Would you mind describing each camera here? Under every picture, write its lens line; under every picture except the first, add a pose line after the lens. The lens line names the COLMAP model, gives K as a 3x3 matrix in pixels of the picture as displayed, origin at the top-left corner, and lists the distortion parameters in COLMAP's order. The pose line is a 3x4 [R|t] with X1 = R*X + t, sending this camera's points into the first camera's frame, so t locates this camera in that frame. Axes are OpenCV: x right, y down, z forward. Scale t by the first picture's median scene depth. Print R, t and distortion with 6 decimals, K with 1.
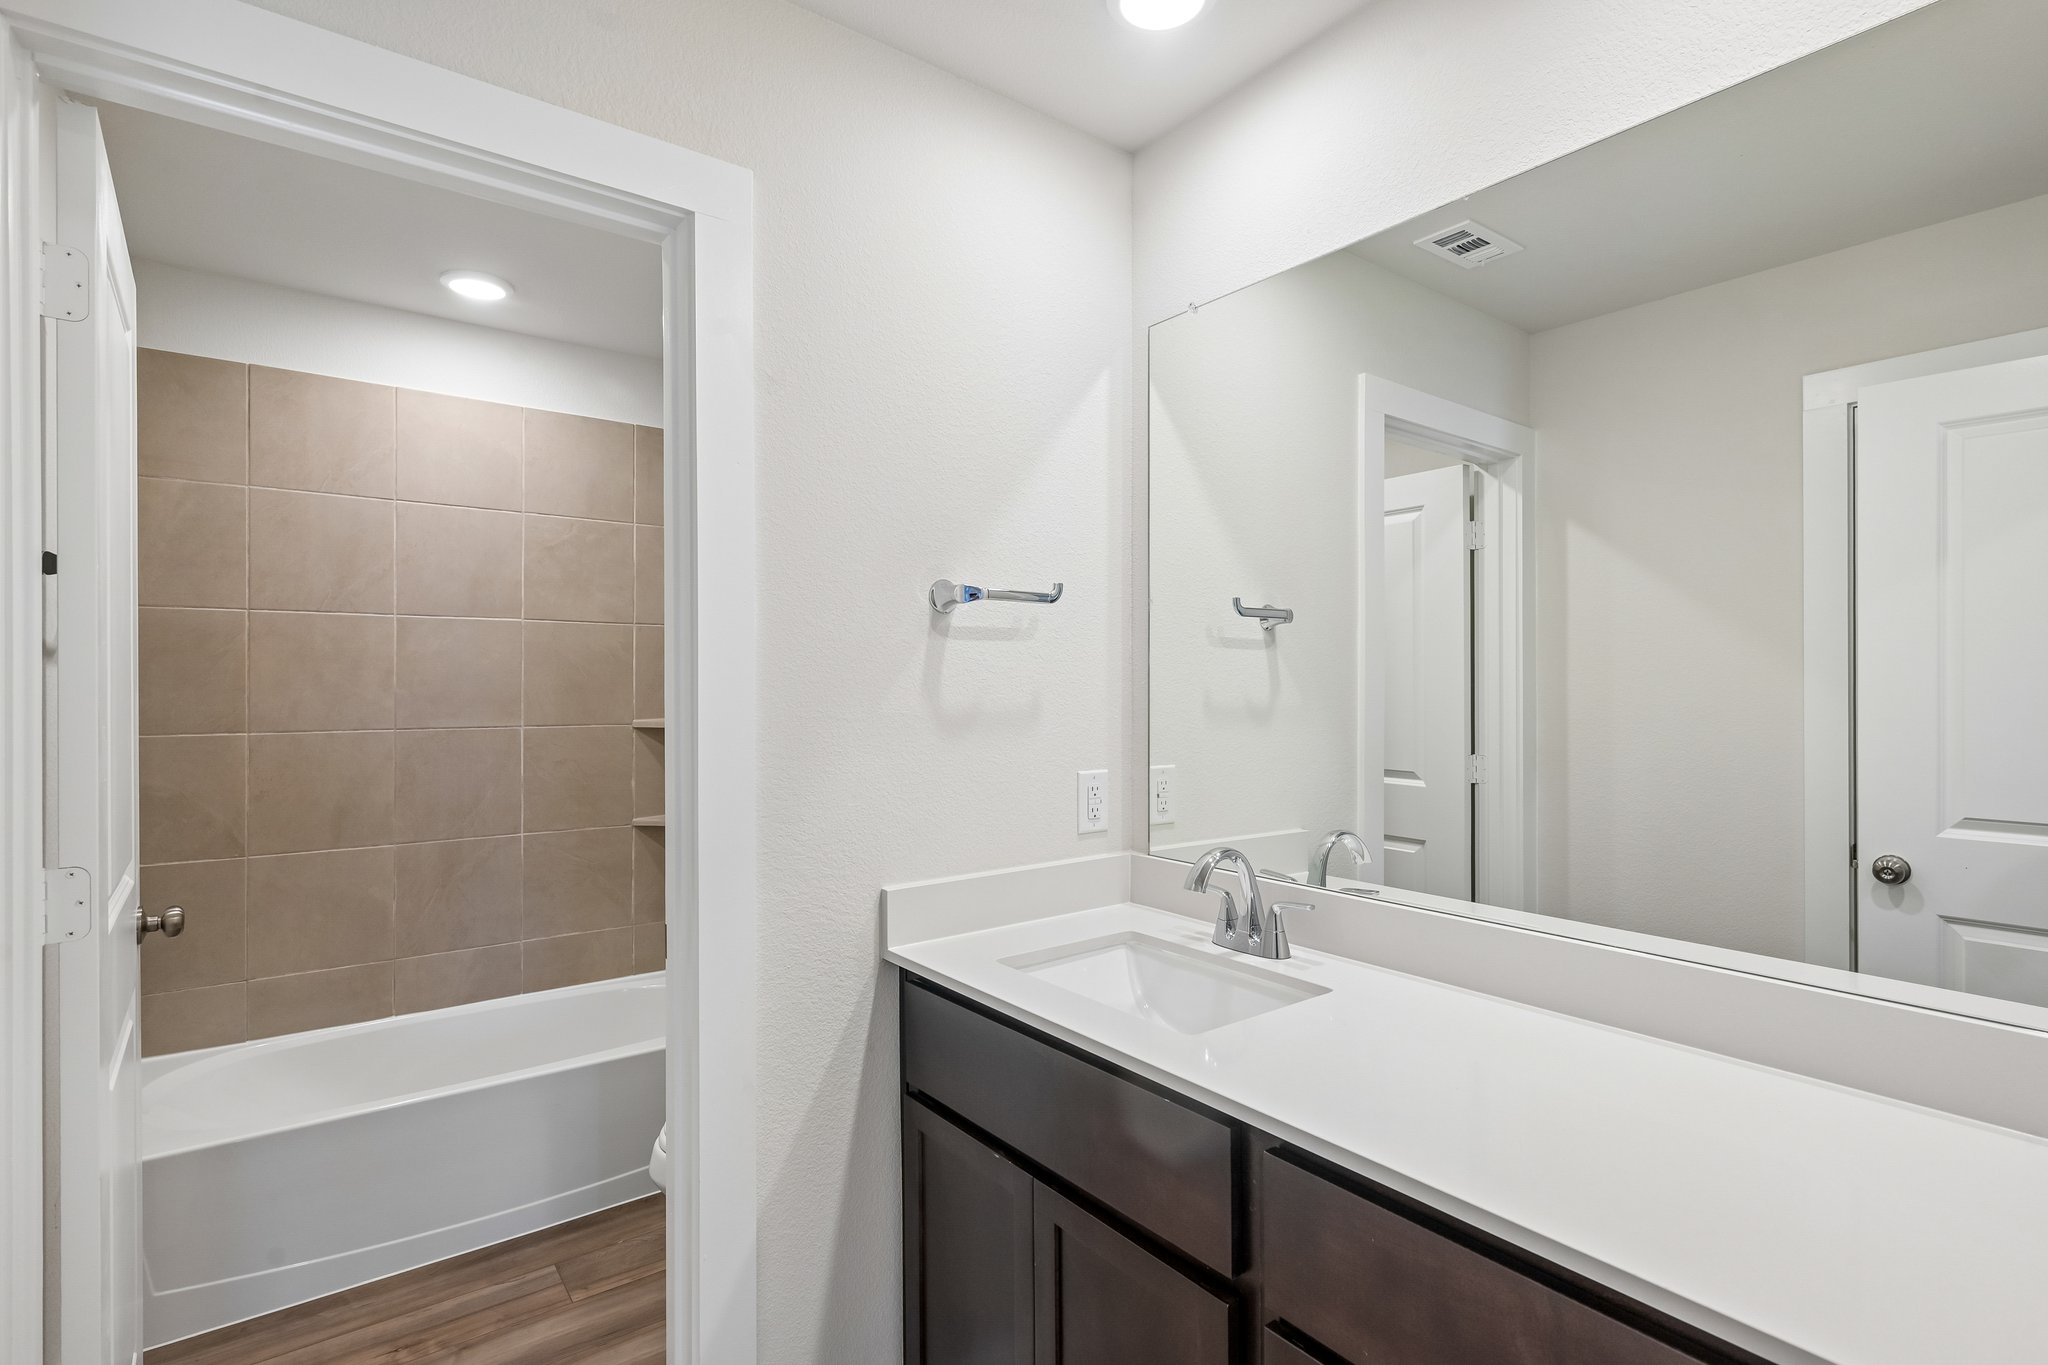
lens RADIAL K [[963.2, 0, 1030.5], [0, 963.2, 692.0], [0, 0, 1]] dist [-0.003806, -0.000128]
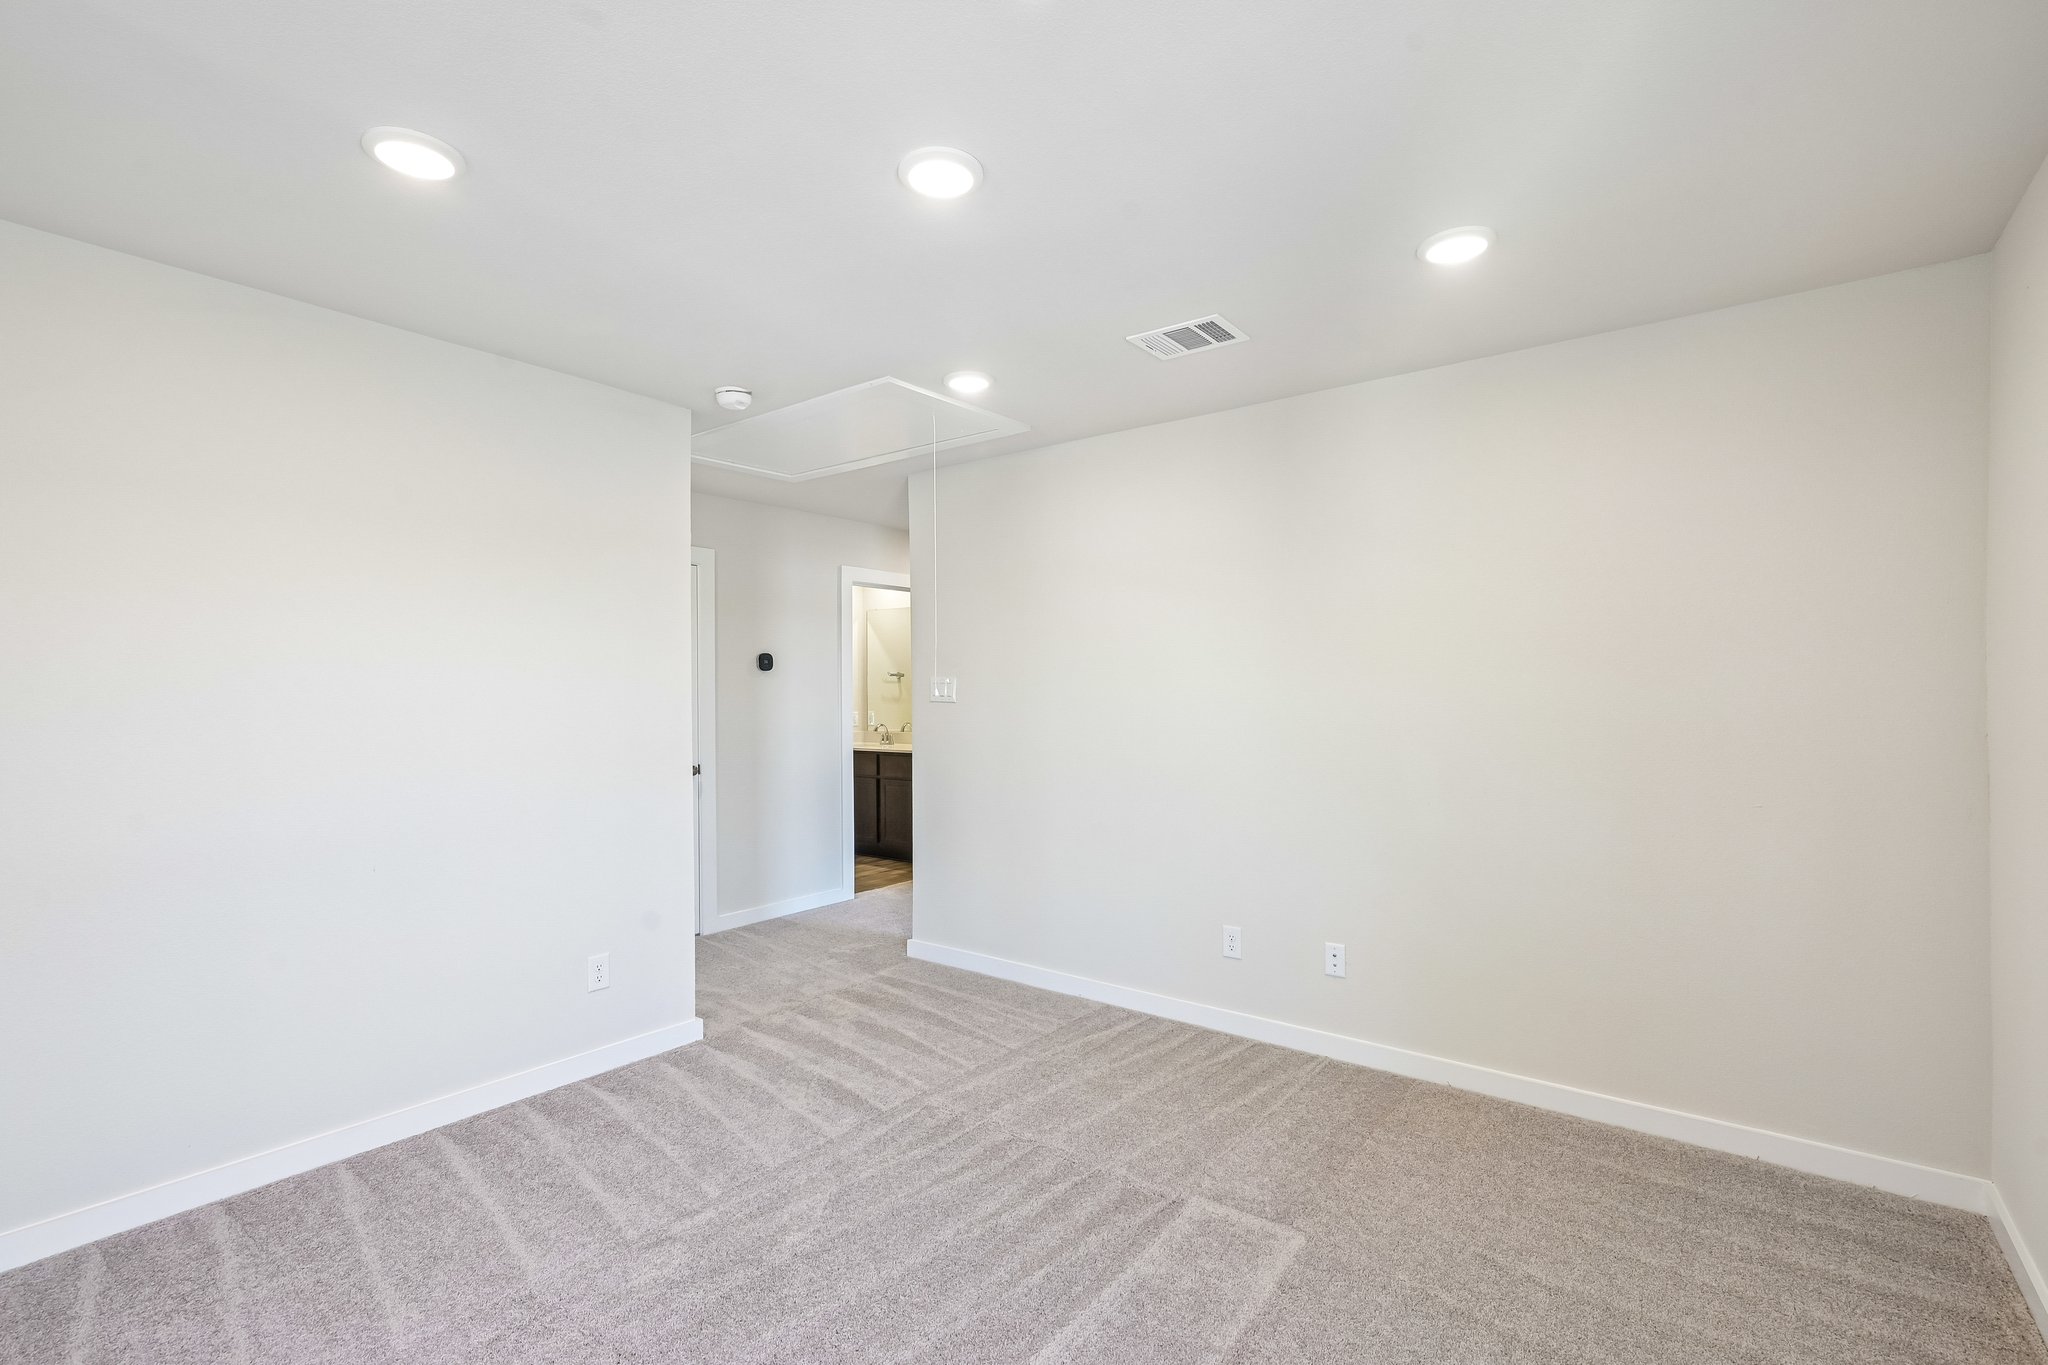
lens RADIAL K [[936.7, 0, 1028.1], [0, 936.7, 687.0], [0, 0, 1]] dist [0.000517, 0.000080]
pose [[0.963087, 0.009706, 0.269016, -0.290320], [-0.010246, 0.999947, 0.000605, -0.038387], [-0.268995, -0.003339, 0.963136, -2.965098]]
